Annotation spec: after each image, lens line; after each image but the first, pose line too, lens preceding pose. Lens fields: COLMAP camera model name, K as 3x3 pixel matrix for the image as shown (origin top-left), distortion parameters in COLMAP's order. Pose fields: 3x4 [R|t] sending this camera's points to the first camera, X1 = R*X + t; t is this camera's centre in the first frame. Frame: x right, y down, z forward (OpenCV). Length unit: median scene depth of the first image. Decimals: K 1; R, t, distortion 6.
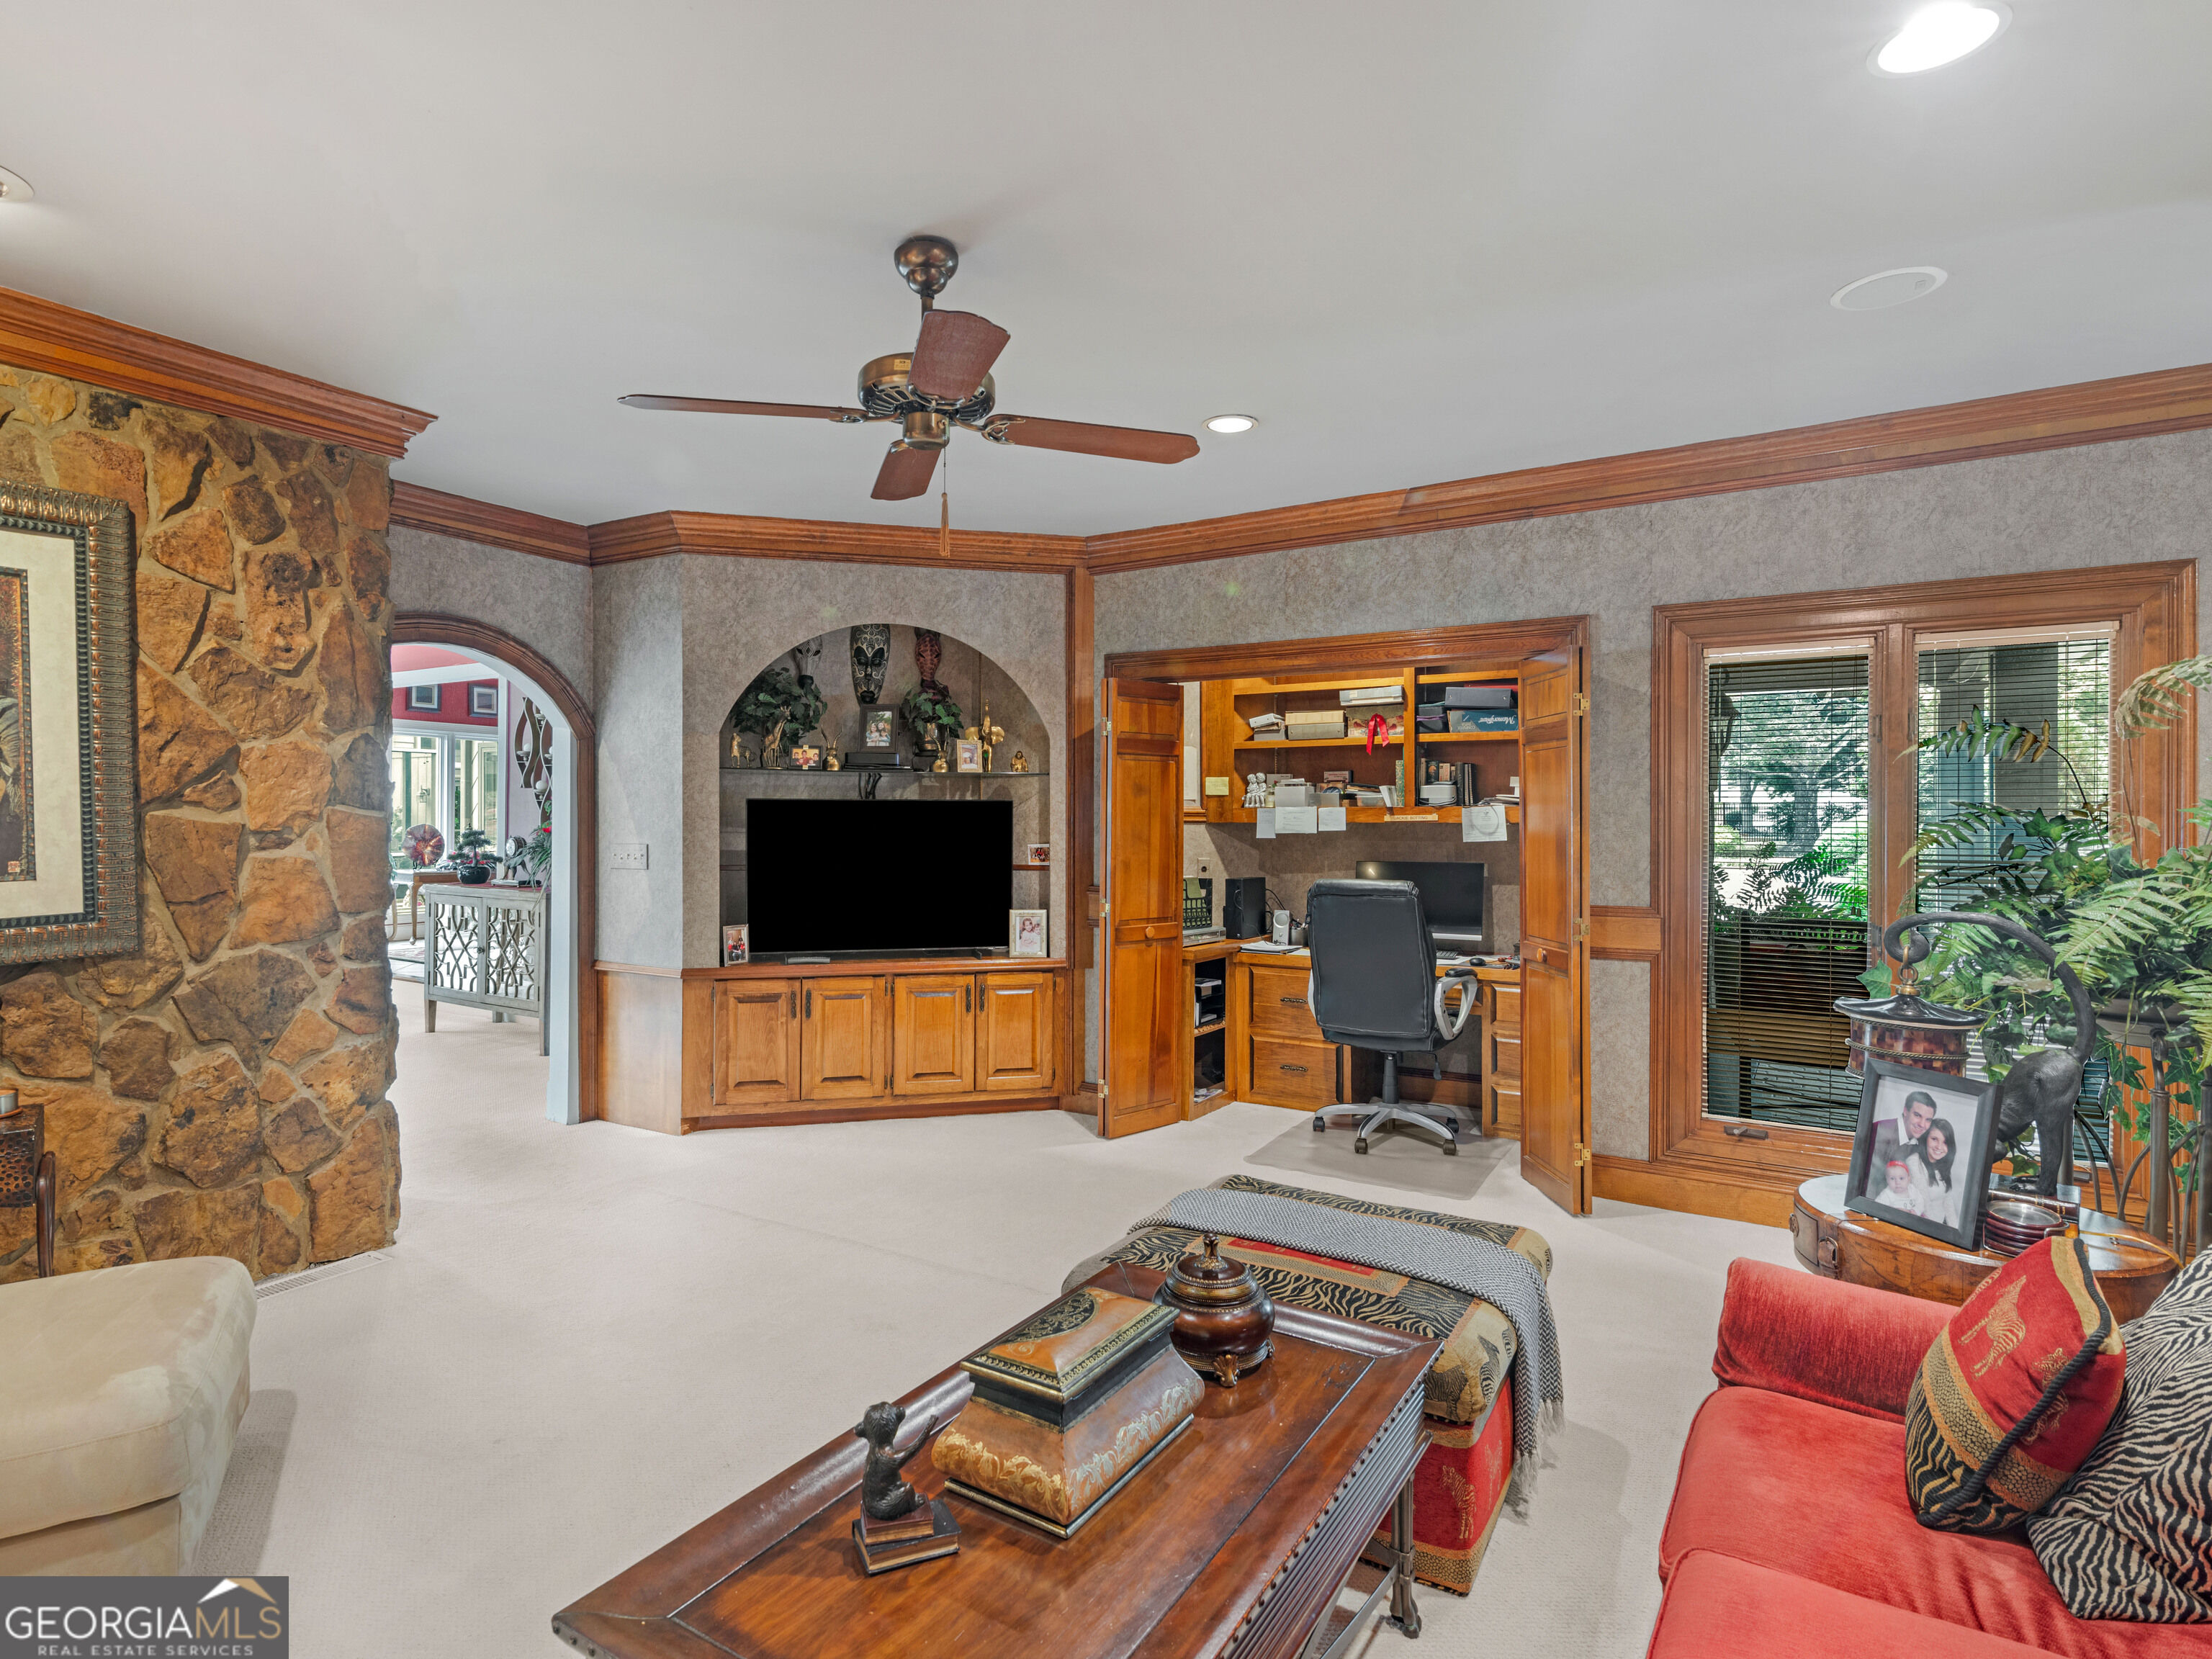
lens RADIAL K [[1120.9, 0, 1106.0], [0, 1120.9, 829.5], [0, 0, 1]] dist [0.018333, -0.000724]
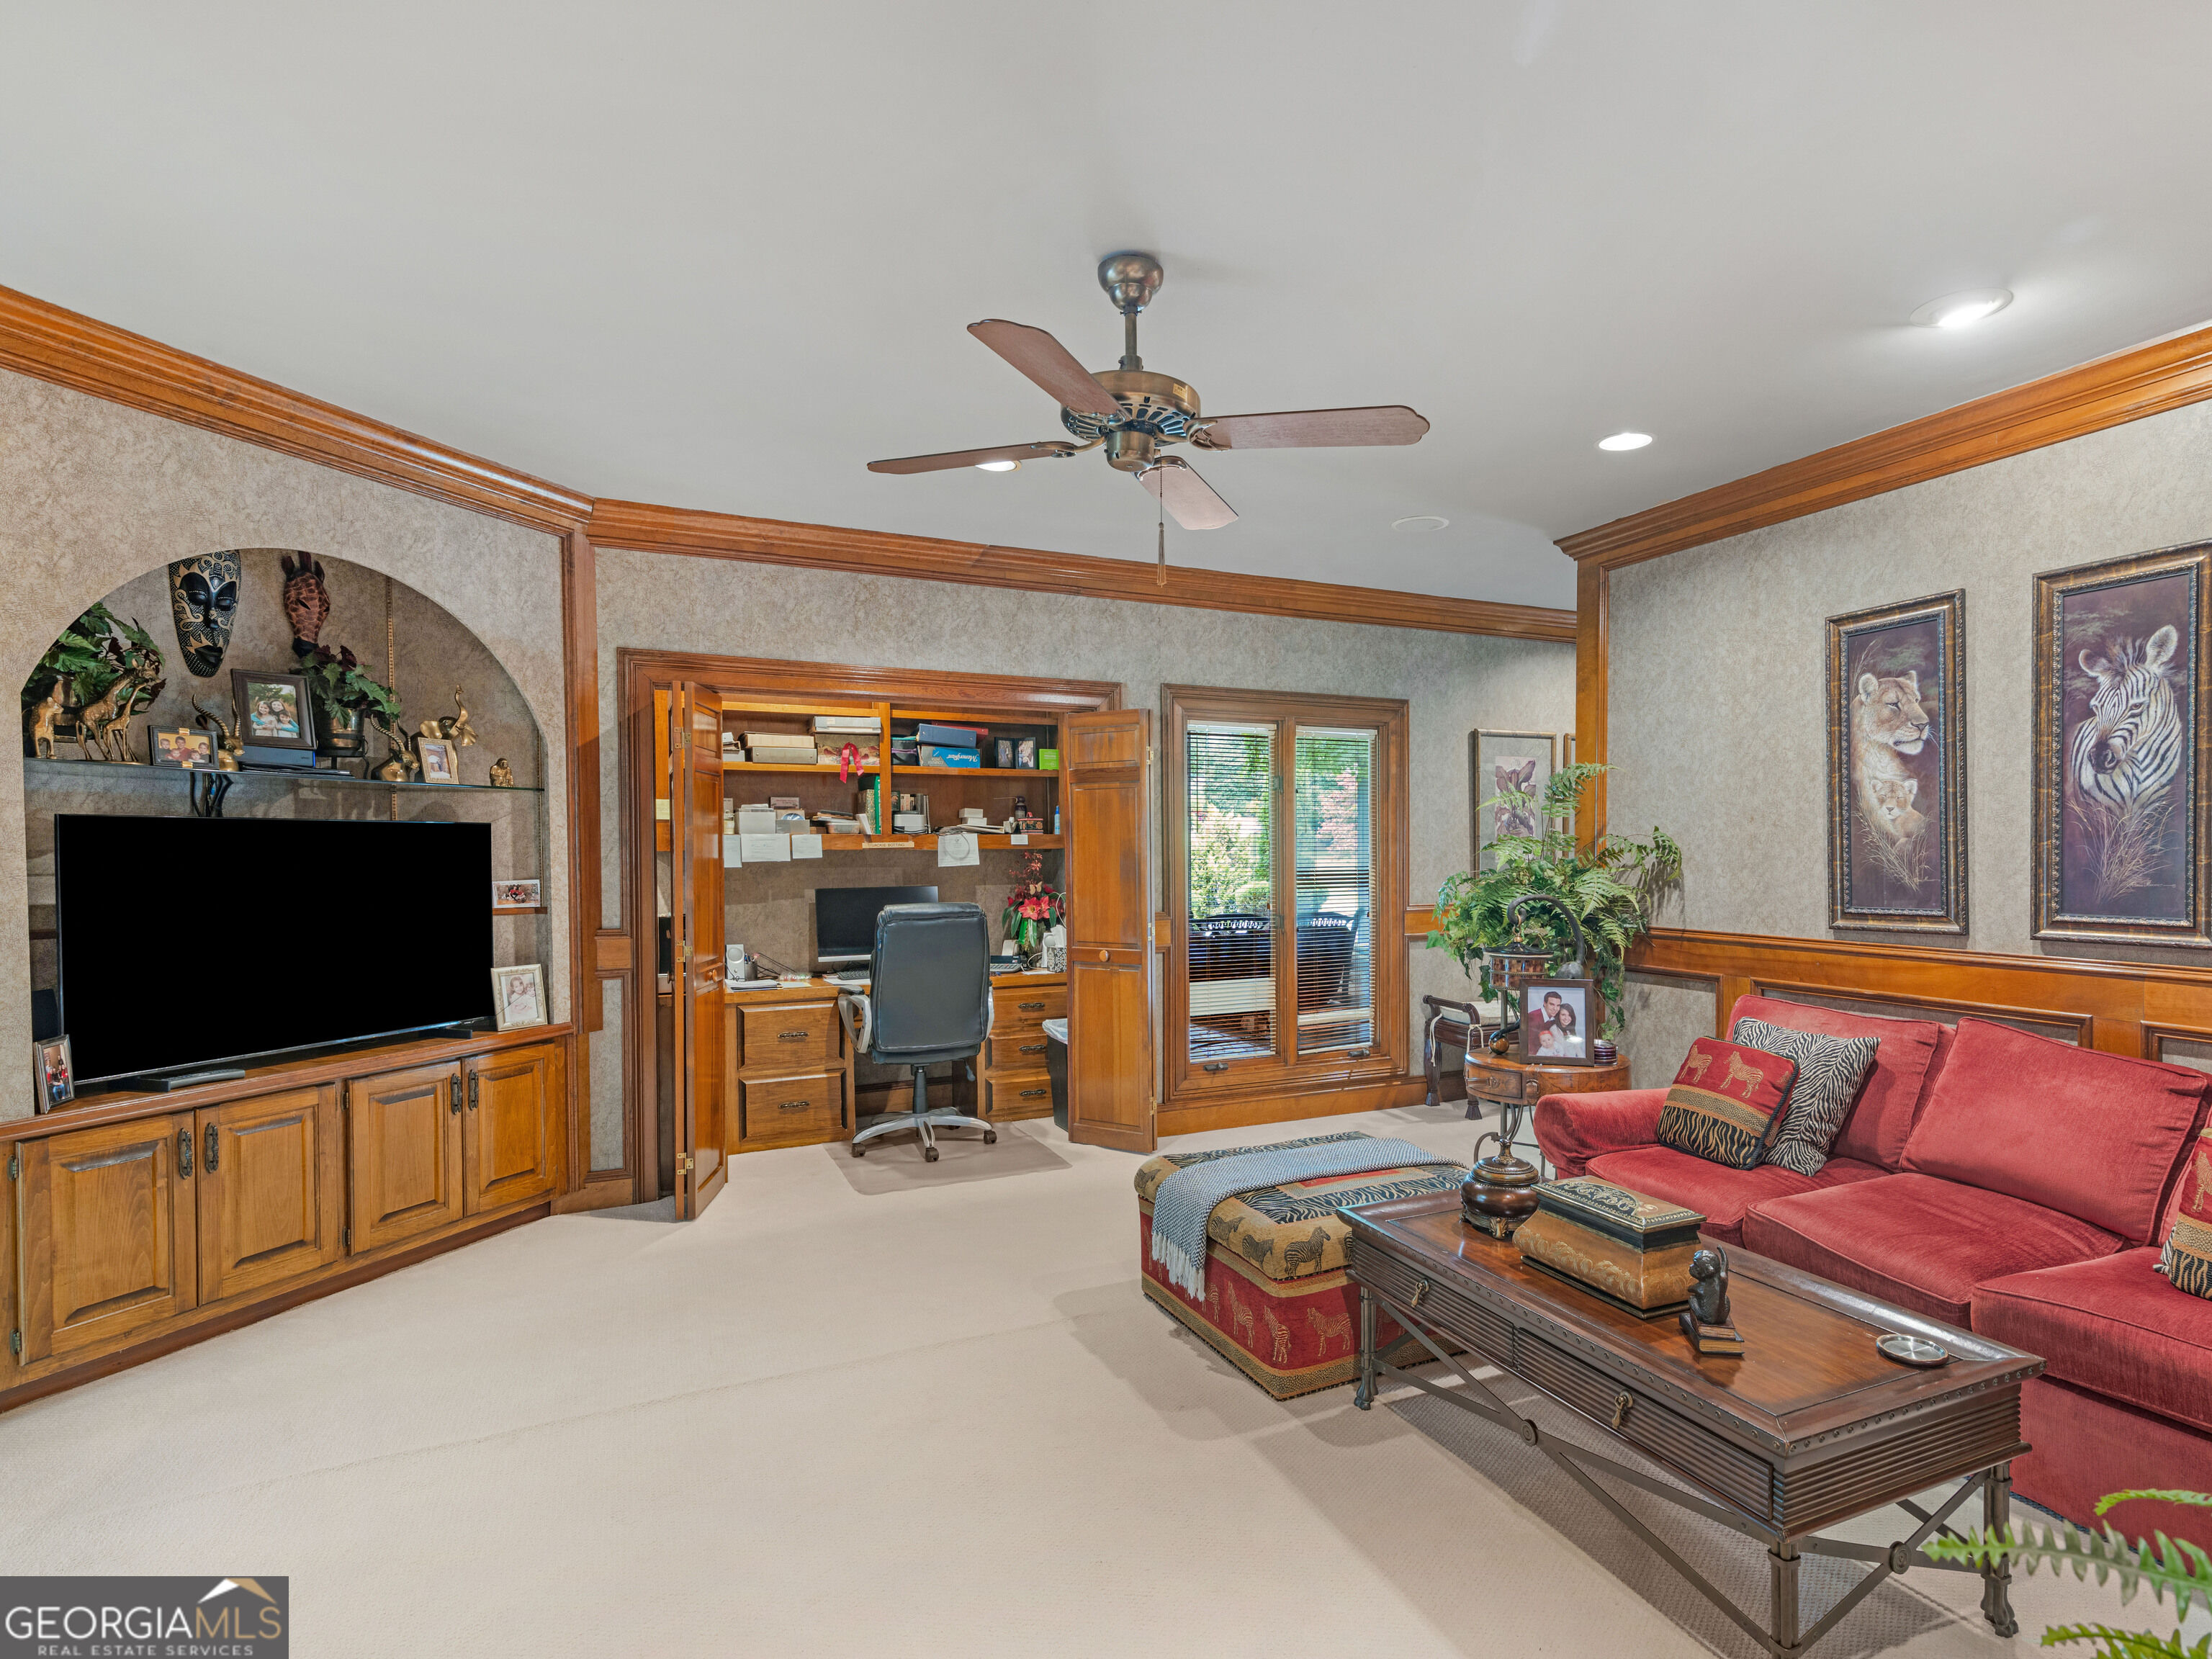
lens RADIAL K [[1157.3, 0, 1112.0], [0, 1157.3, 876.3], [0, 0, 1]] dist [0.021104, -0.000682]
pose [[0.556199, -0.025158, 0.830669, -0.511999], [0.011824, 0.999680, 0.022359, -0.002752], [-0.830965, -0.002614, 0.556318, 0.222954]]
